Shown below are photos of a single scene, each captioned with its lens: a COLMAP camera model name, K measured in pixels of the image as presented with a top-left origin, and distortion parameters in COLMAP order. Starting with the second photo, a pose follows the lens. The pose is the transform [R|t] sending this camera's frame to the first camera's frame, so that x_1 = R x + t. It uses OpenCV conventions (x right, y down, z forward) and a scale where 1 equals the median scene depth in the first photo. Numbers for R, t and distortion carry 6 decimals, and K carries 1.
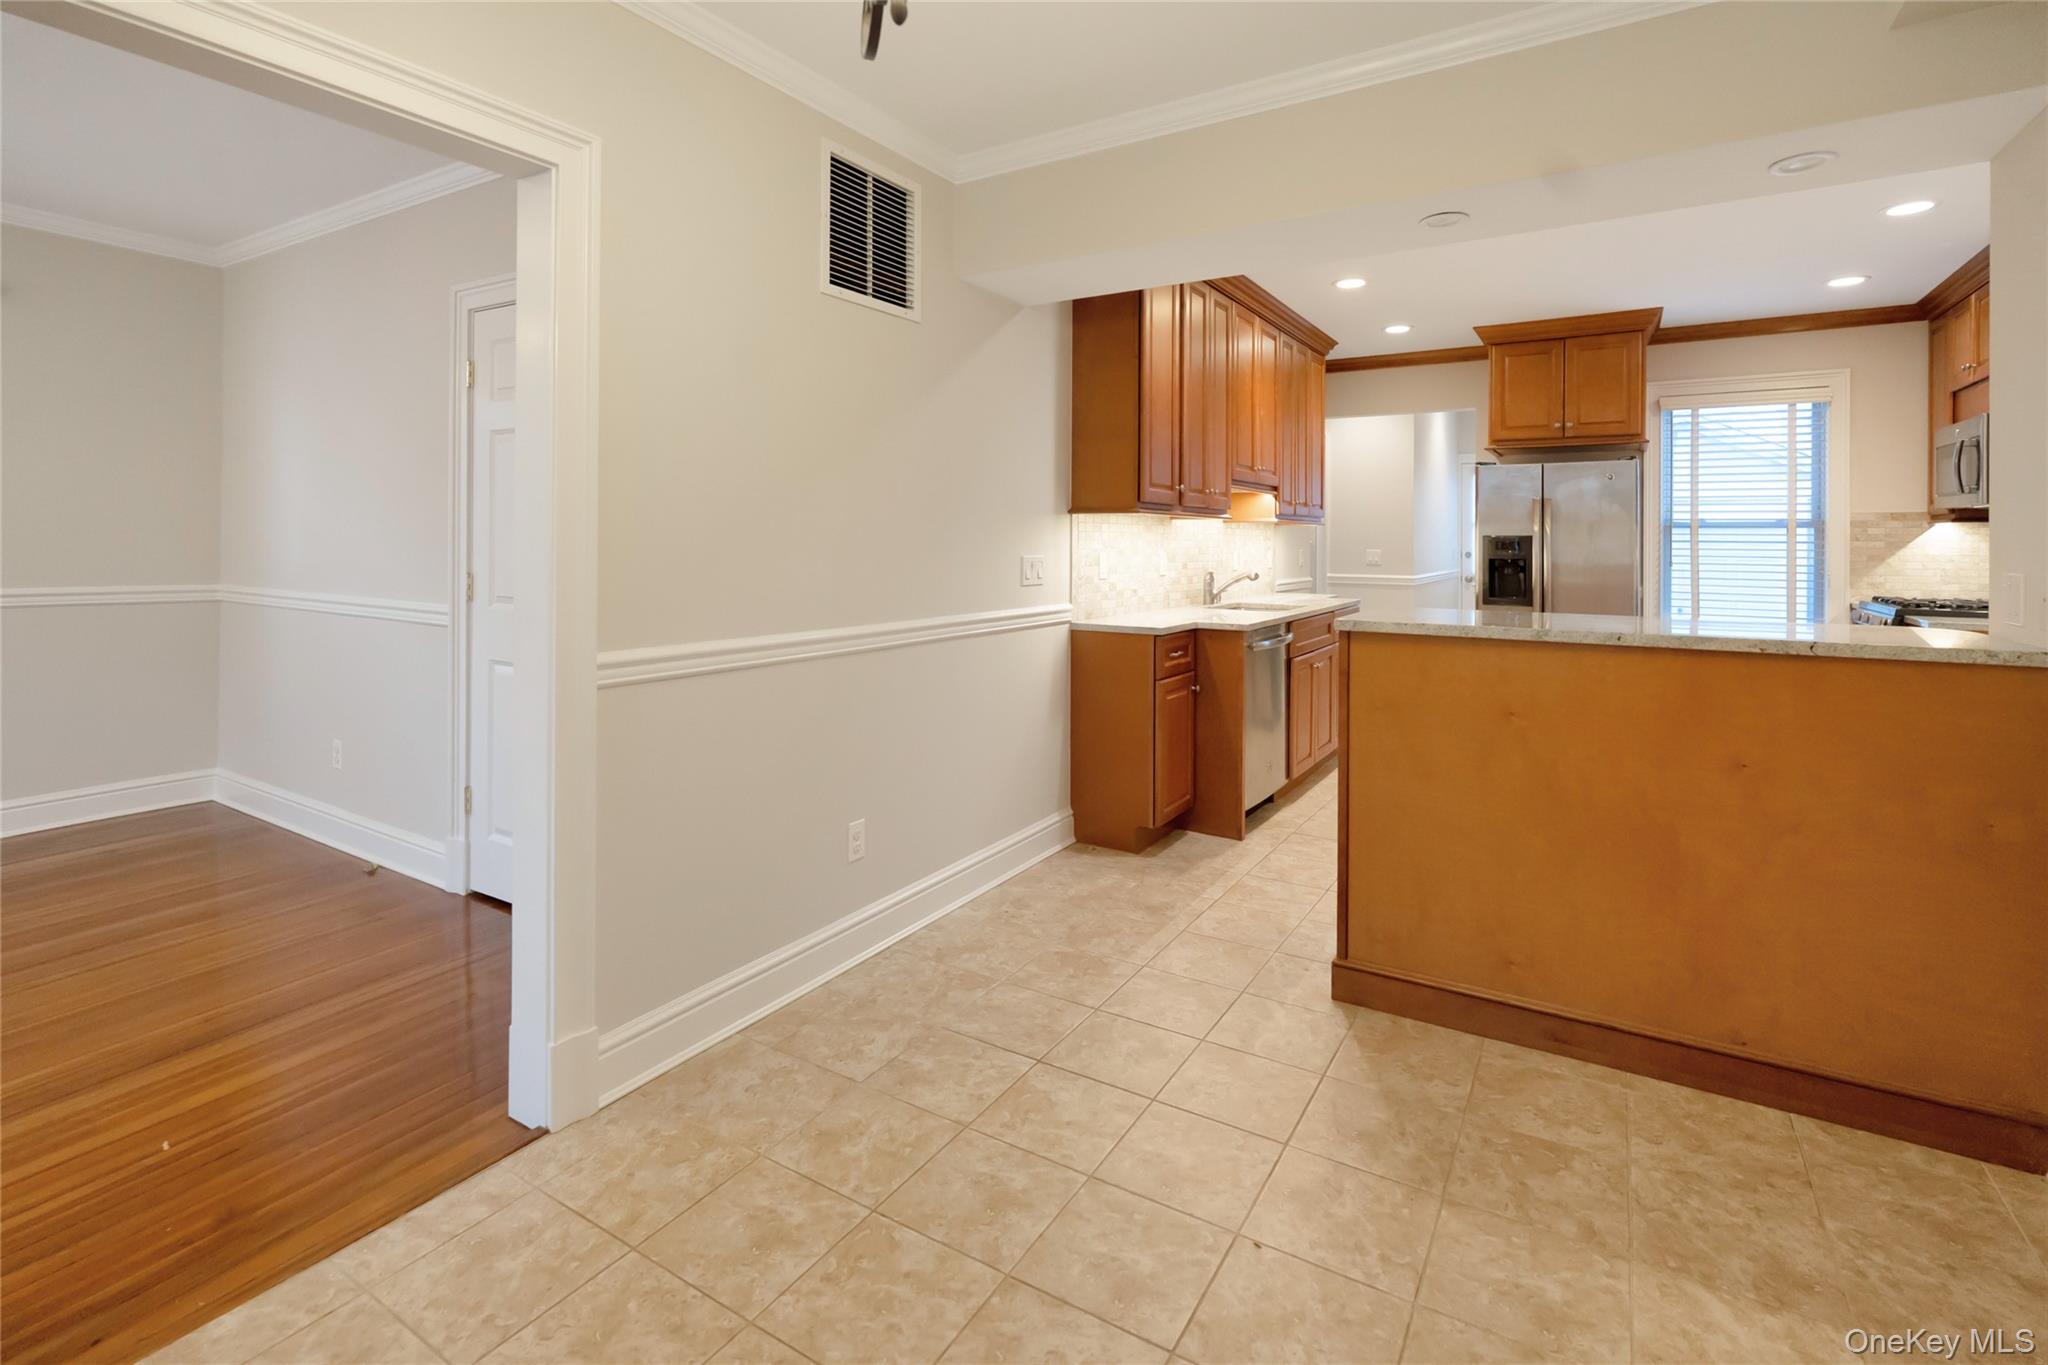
lens RADIAL K [[976.6, 0, 1023.7], [0, 976.6, 535.9], [0, 0, 1]] dist [0.002351, 0.000273]
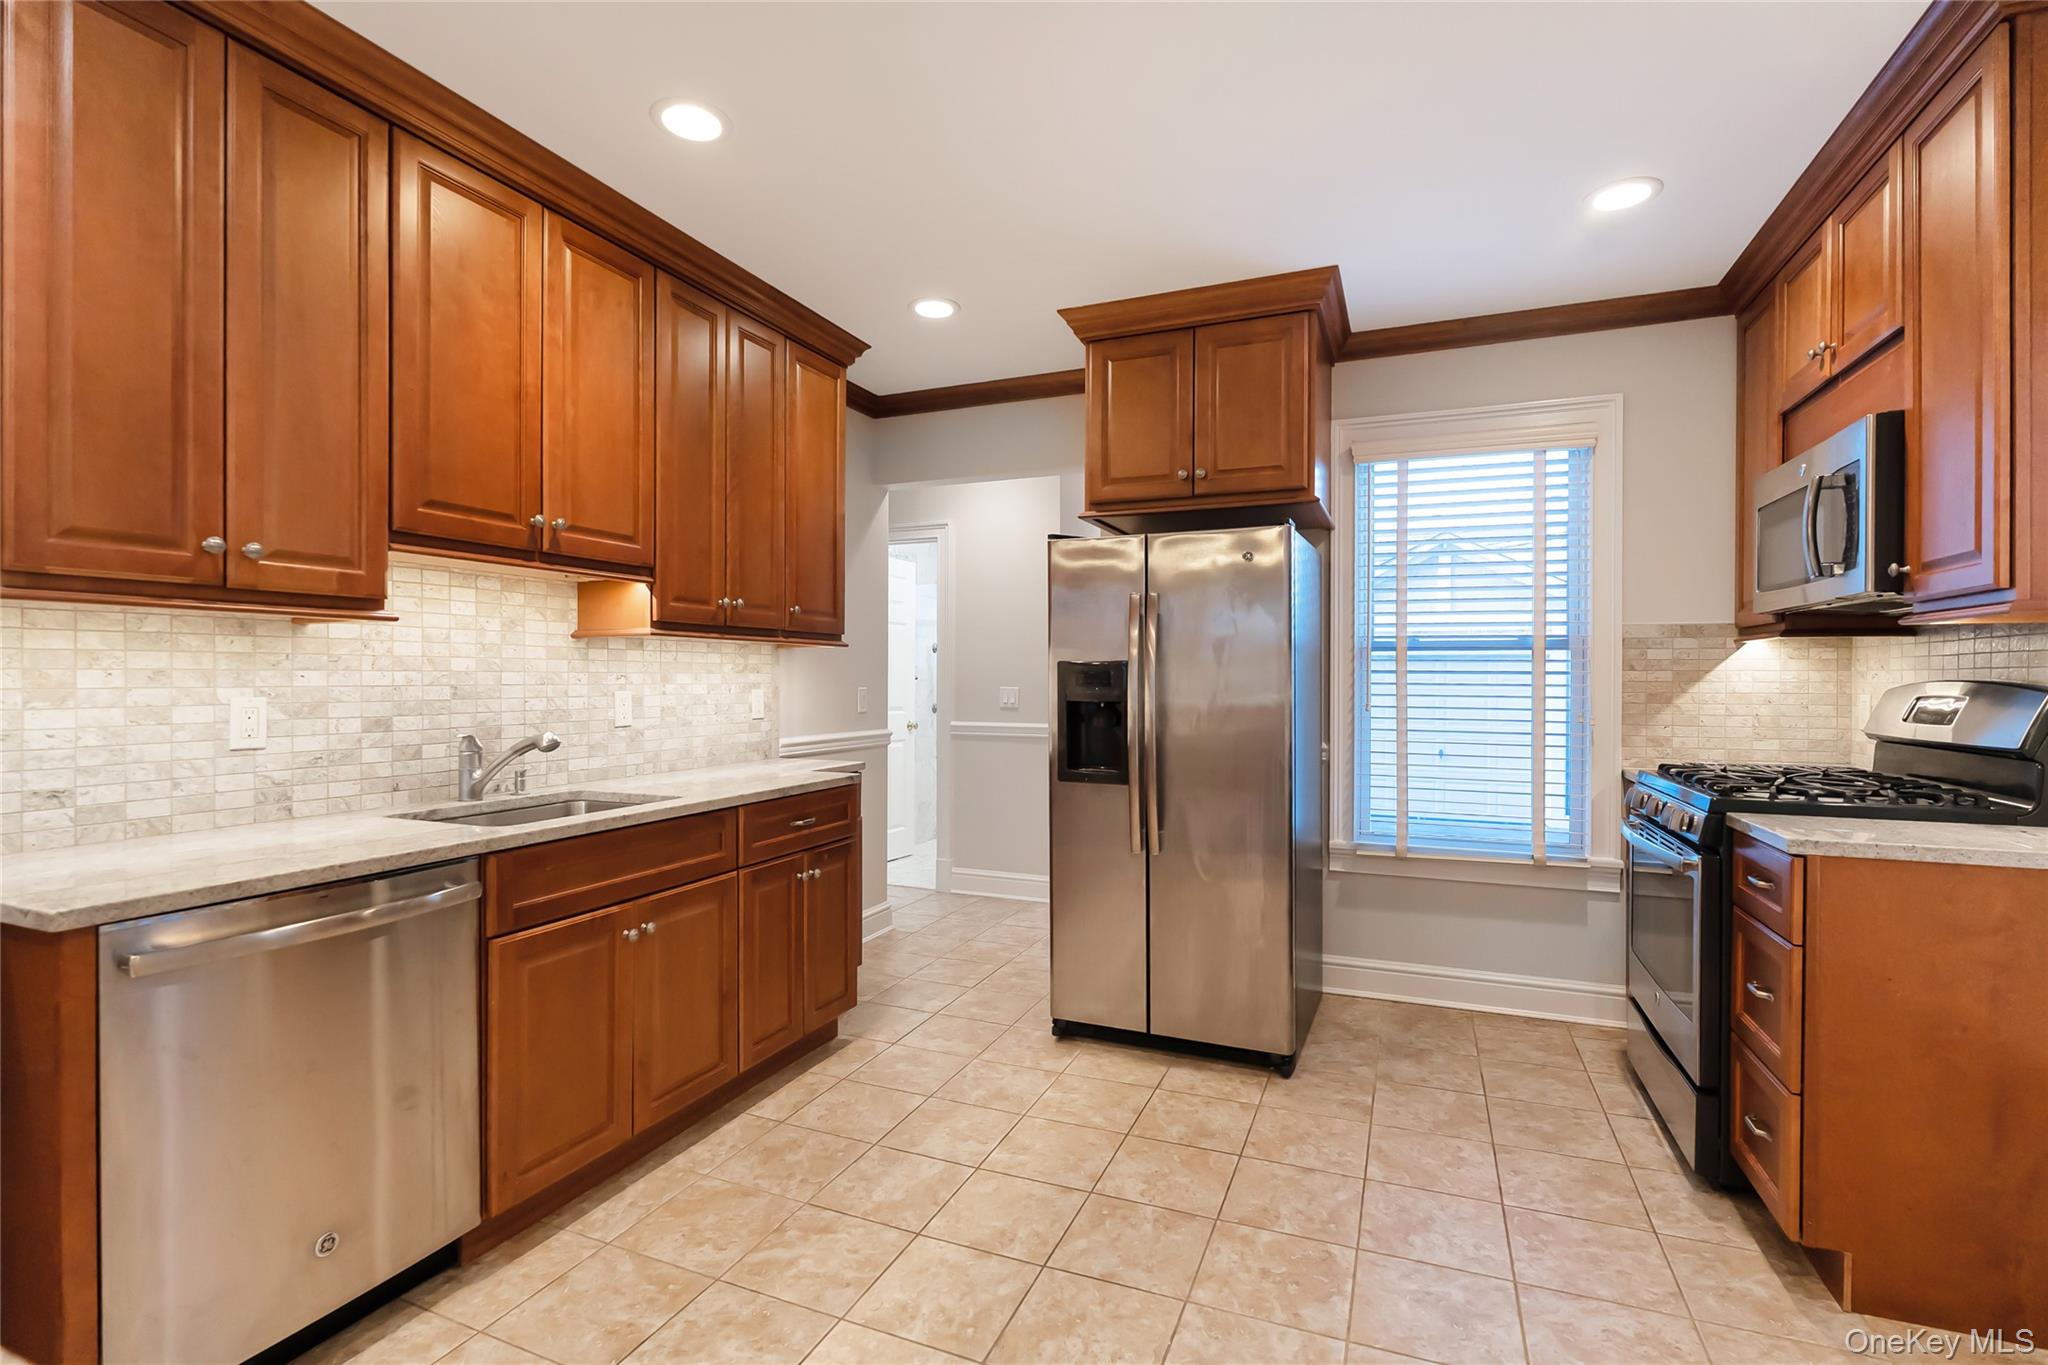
lens RADIAL K [[926.1, 0, 1024.0], [0, 926.1, 682.5], [0, 0, 1]] dist [-0.011616, 0.000453]
pose [[0.988002, -0.001779, 0.154430, 0.374904], [0.000659, 0.999973, 0.007307, 0.008297], [-0.154438, -0.007117, 0.987977, 0.475683]]
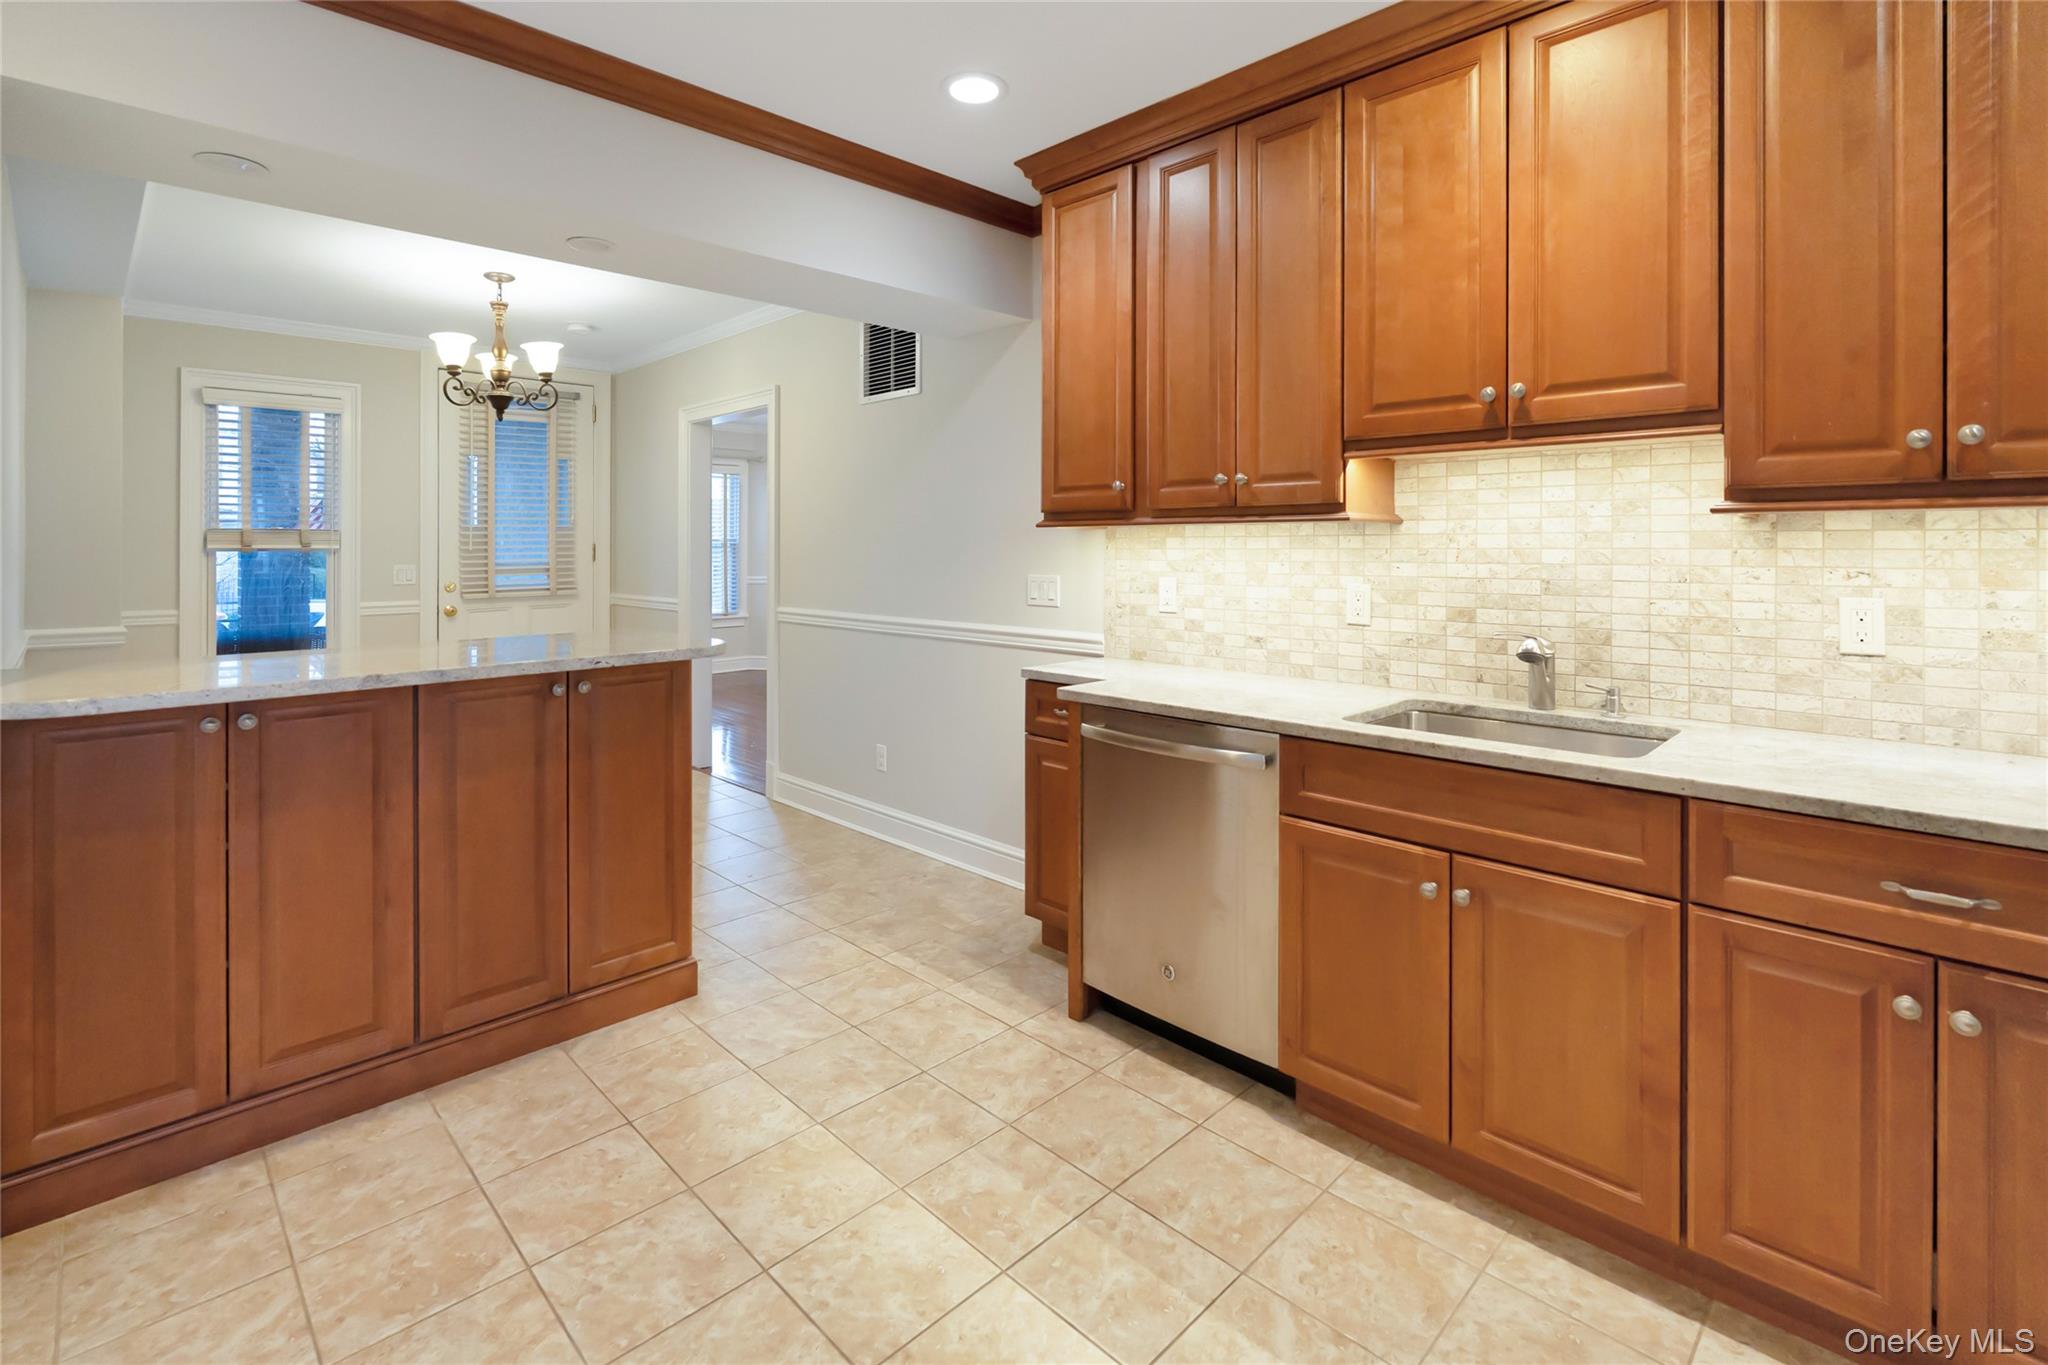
lens RADIAL K [[940.7, 0, 1028.7], [0, 940.7, 543.6], [0, 0, 1]] dist [-0.002759, -0.000338]
pose [[-0.230717, -0.004622, -0.973010, 0.630158], [0.003251, 0.999979, -0.005521, -0.001634], [0.973016, -0.004437, -0.230697, 0.837762]]
